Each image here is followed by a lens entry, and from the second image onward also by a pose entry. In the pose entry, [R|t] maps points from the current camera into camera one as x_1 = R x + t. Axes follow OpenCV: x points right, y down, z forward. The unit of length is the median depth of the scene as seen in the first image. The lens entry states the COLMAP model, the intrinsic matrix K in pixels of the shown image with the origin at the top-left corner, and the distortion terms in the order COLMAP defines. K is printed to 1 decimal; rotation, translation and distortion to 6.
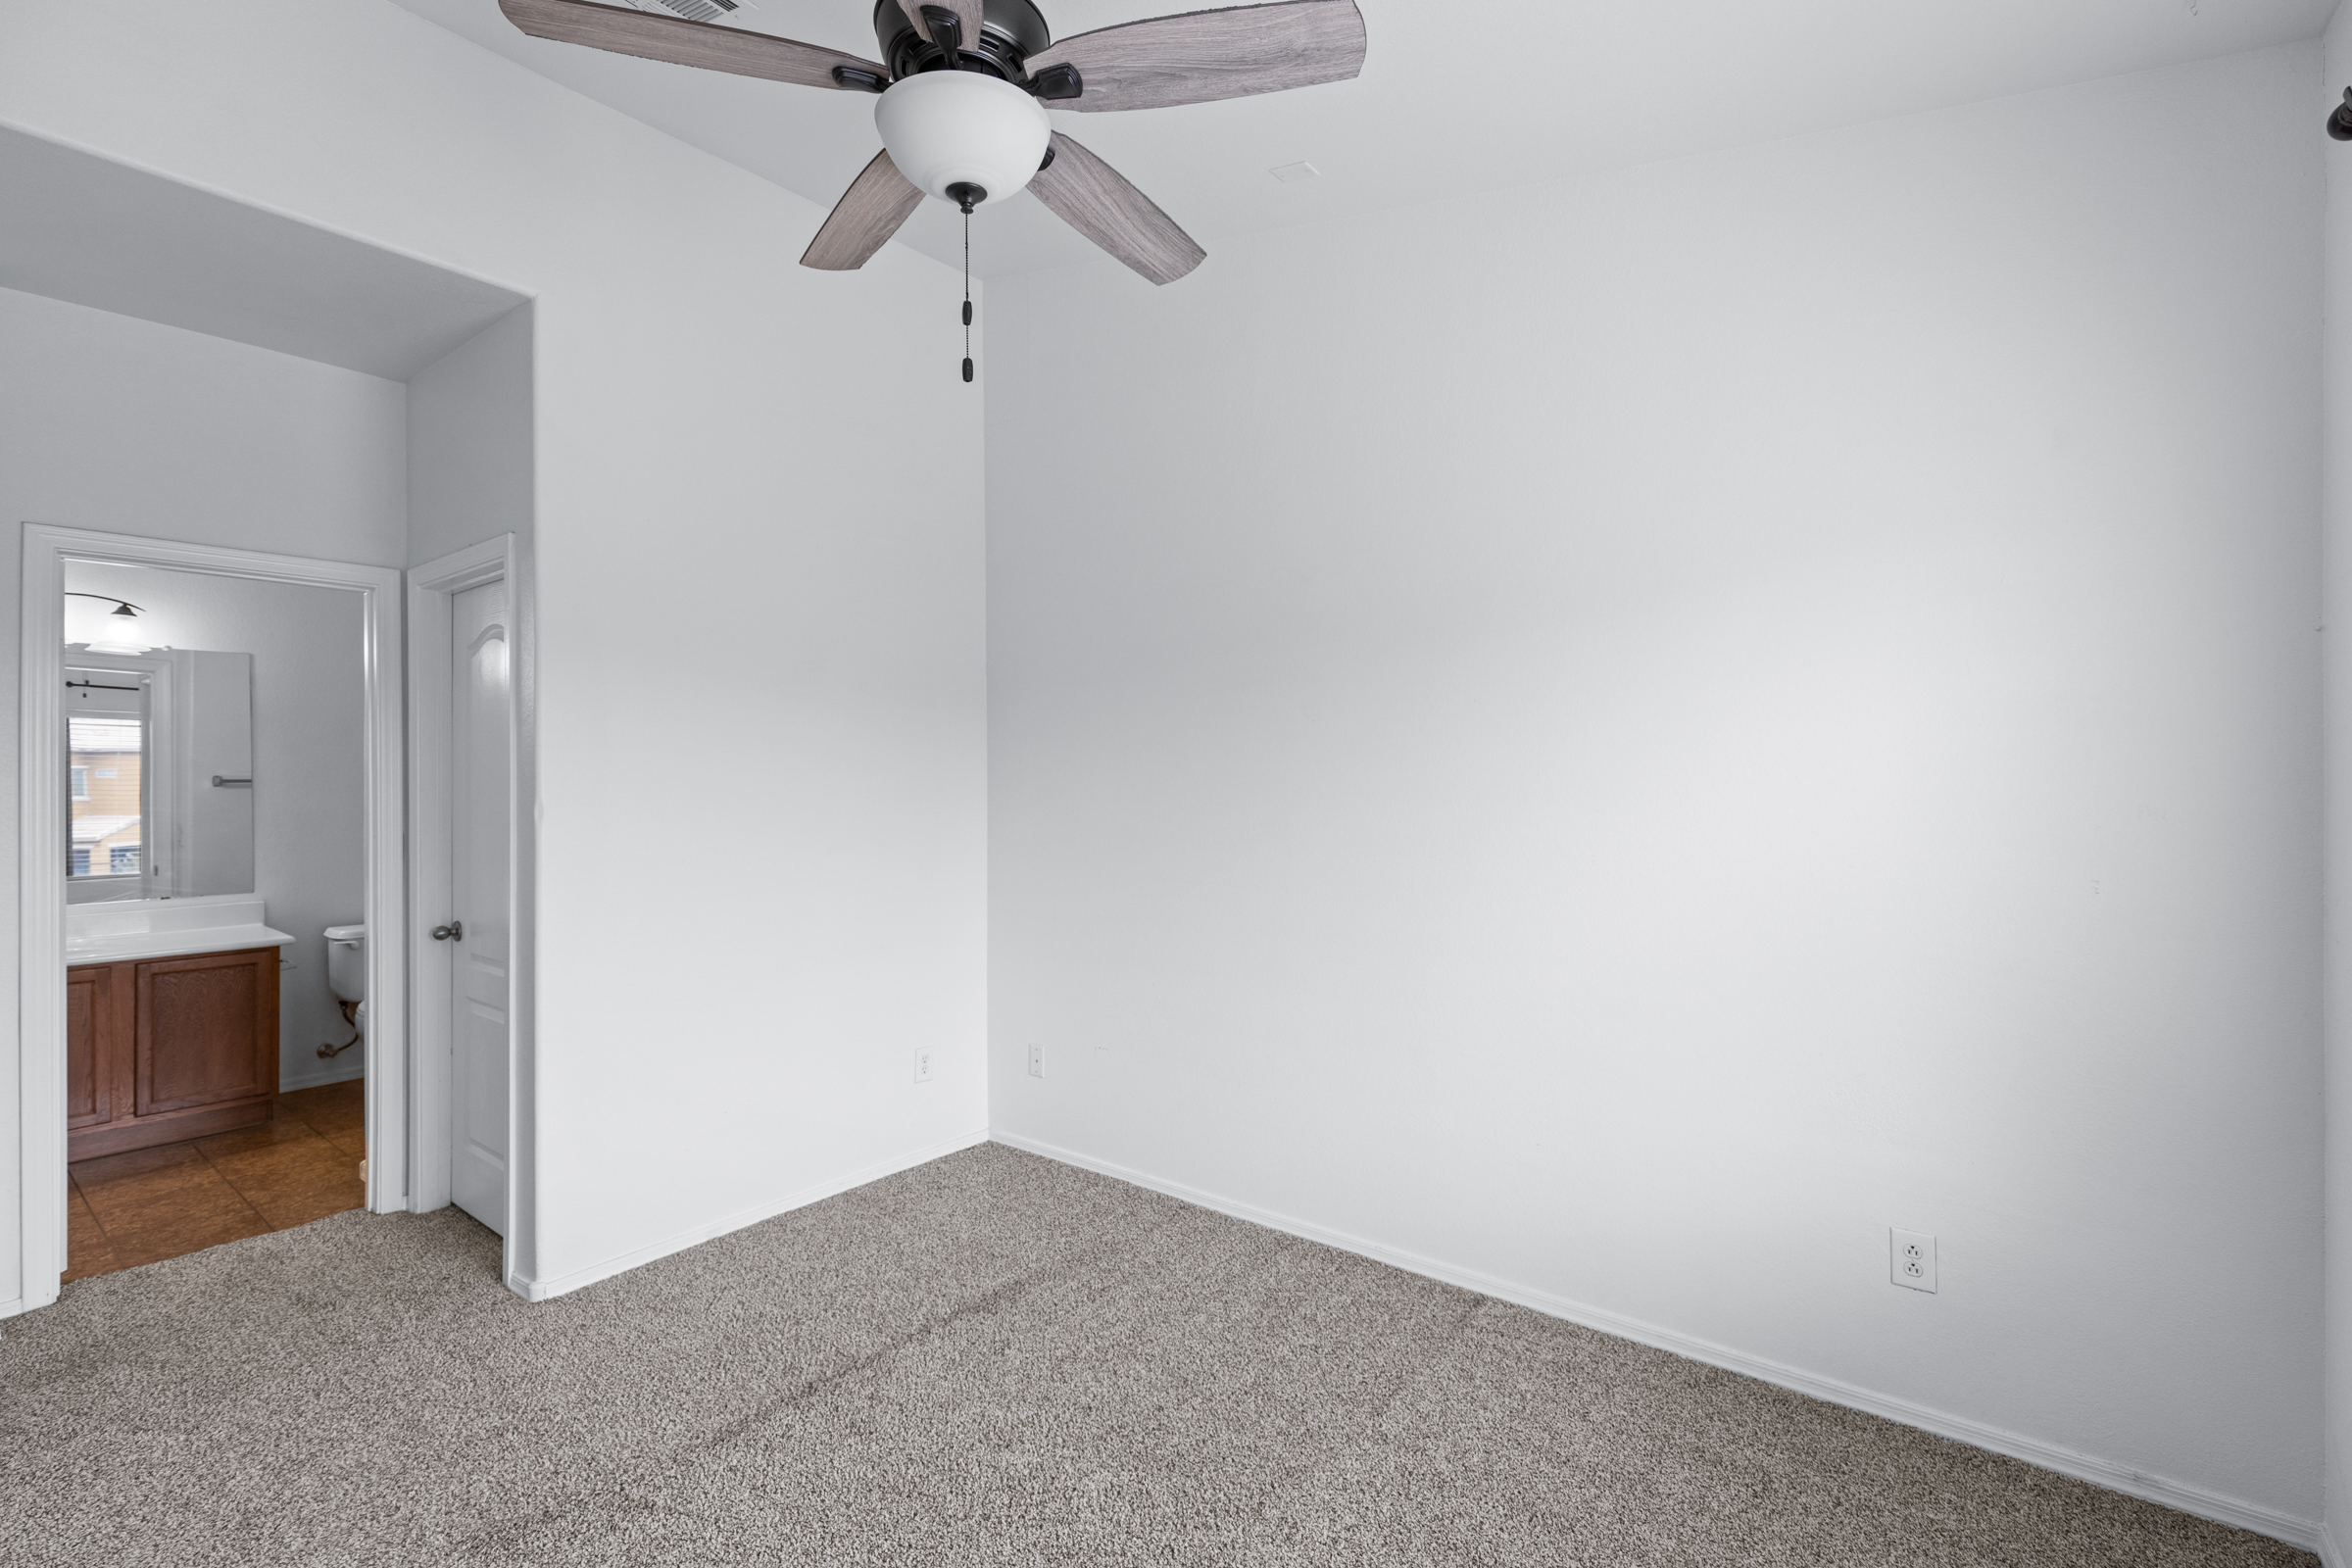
lens RADIAL K [[1033.1, 0, 1182.0], [0, 1033.1, 784.6], [0, 0, 1]] dist [0.000132, -0.000013]
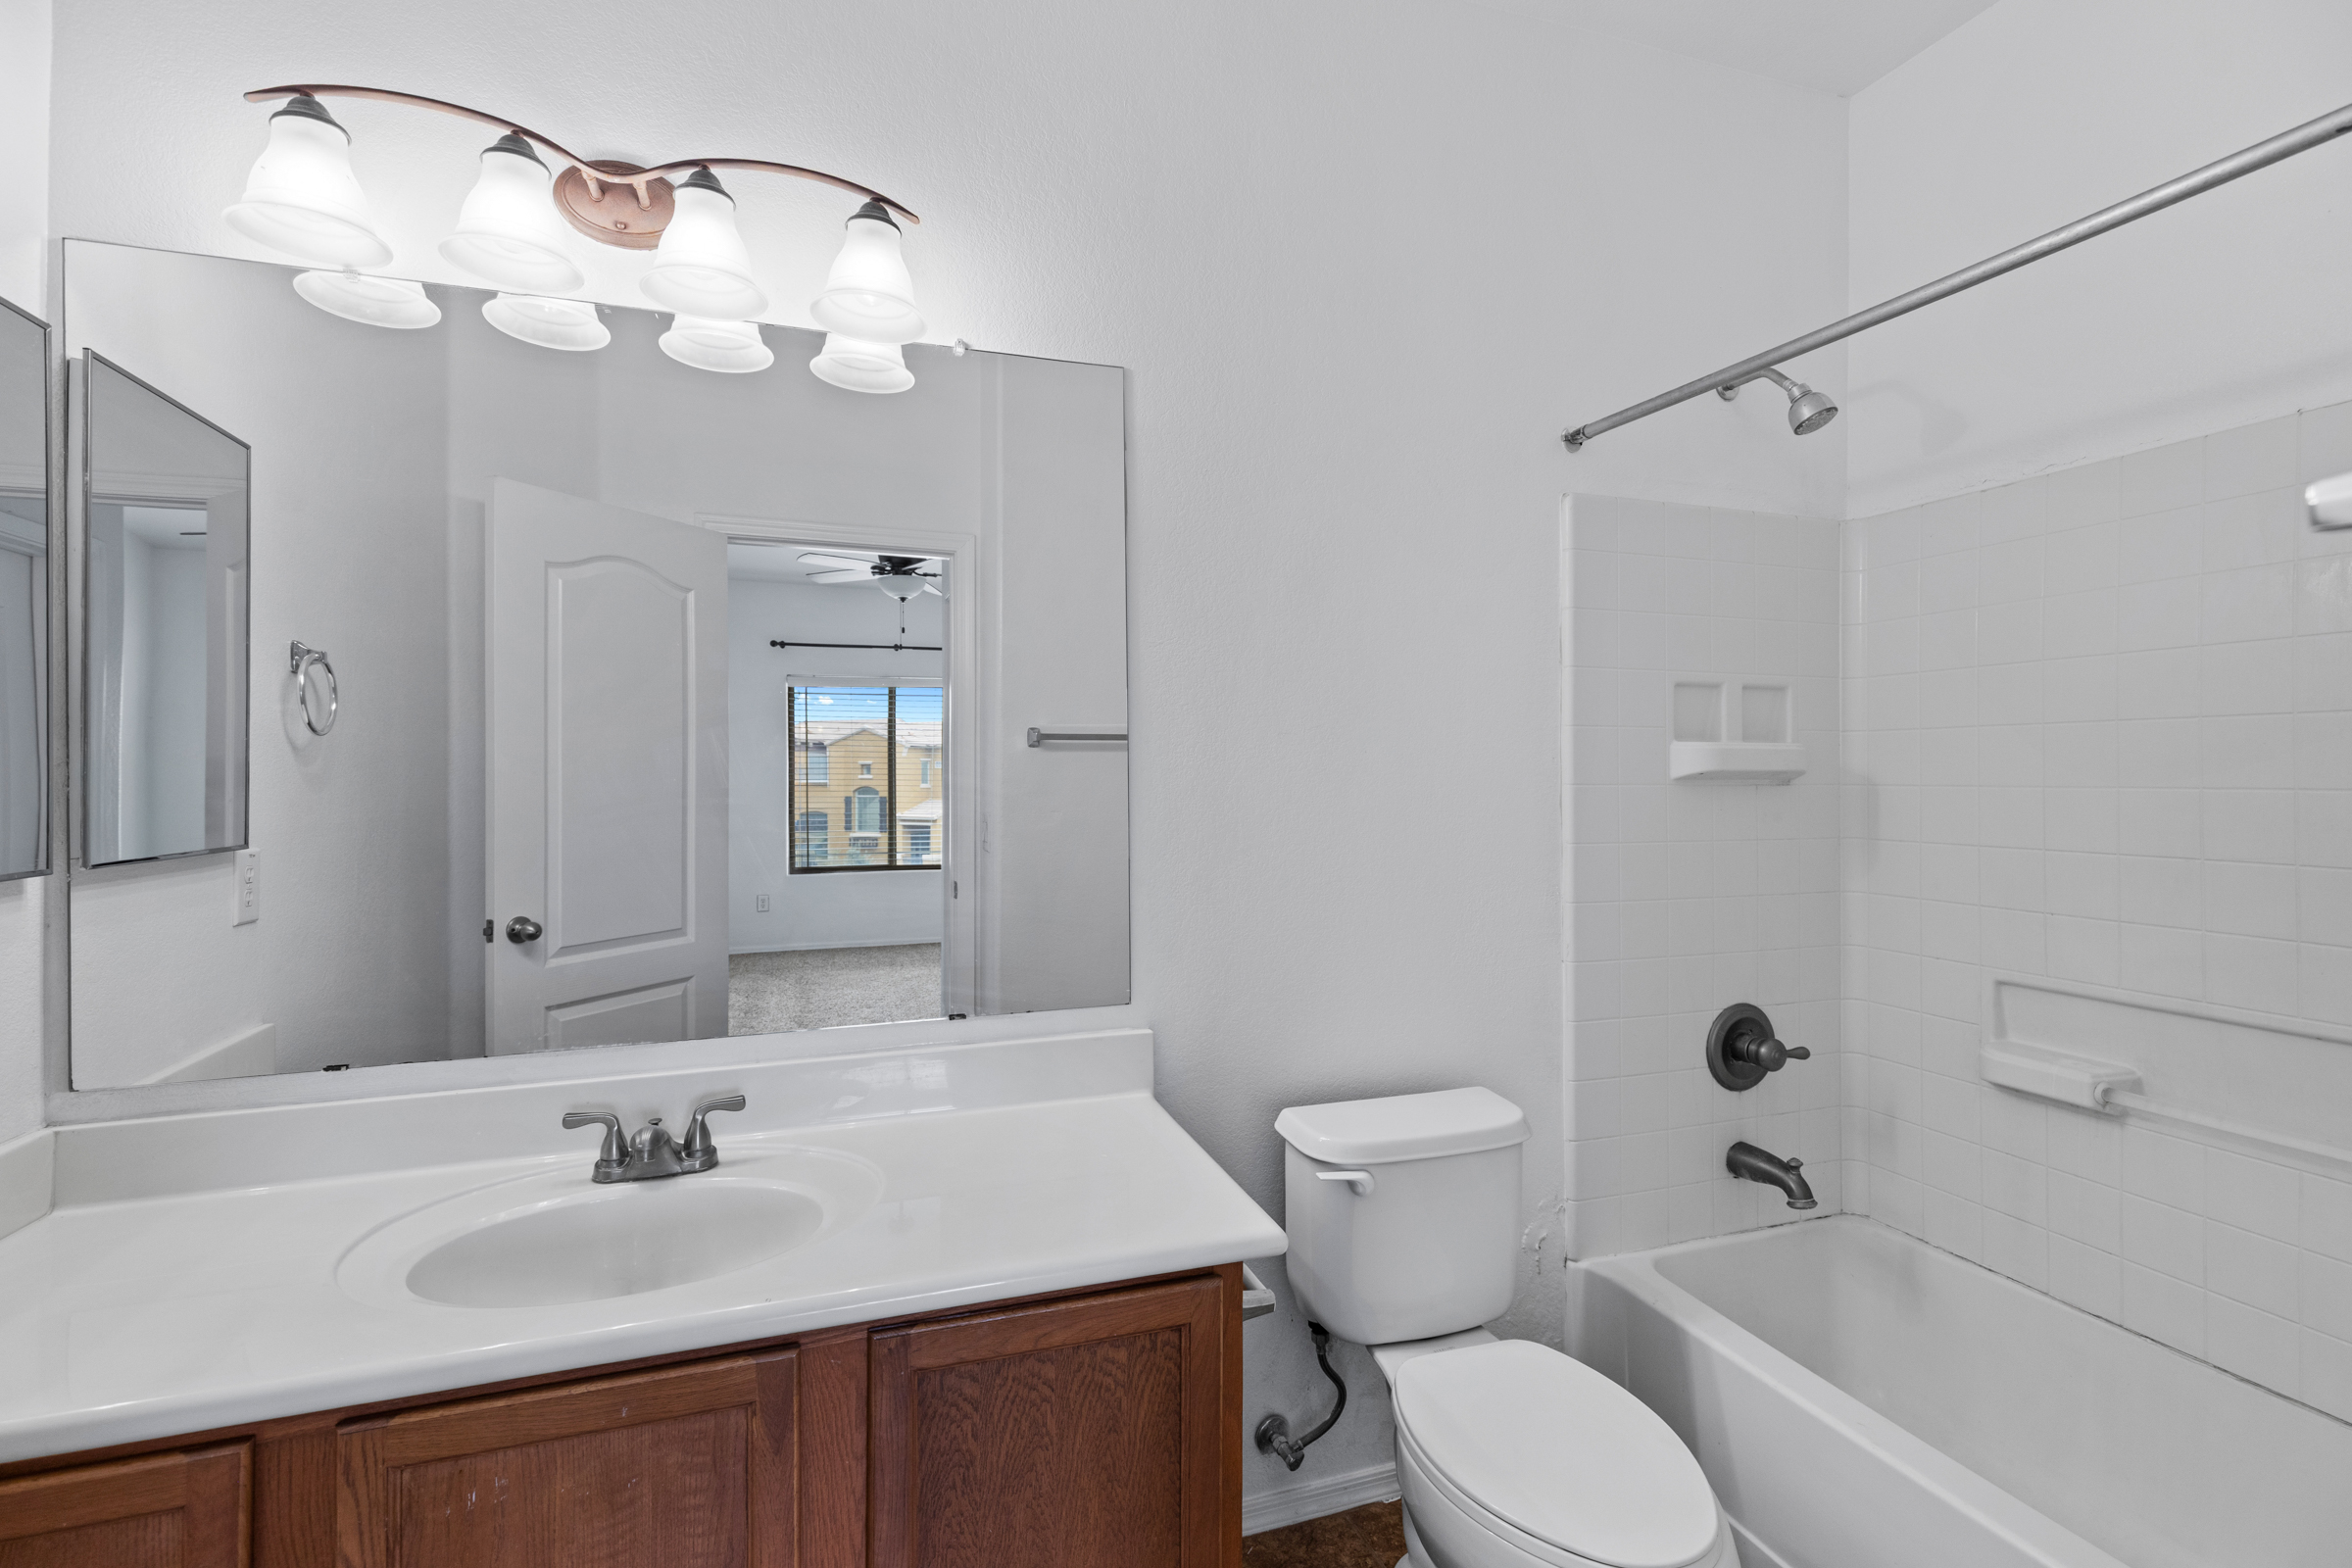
lens RADIAL K [[1033.1, 0, 1174.5], [0, 1033.1, 796.9], [0, 0, 1]] dist [0.000132, -0.000013]
pose [[0.836818, 0.004777, -0.547460, -0.666194], [-0.004623, 0.999988, 0.001659, 0.029289], [0.547462, 0.001143, 0.836830, 0.681442]]
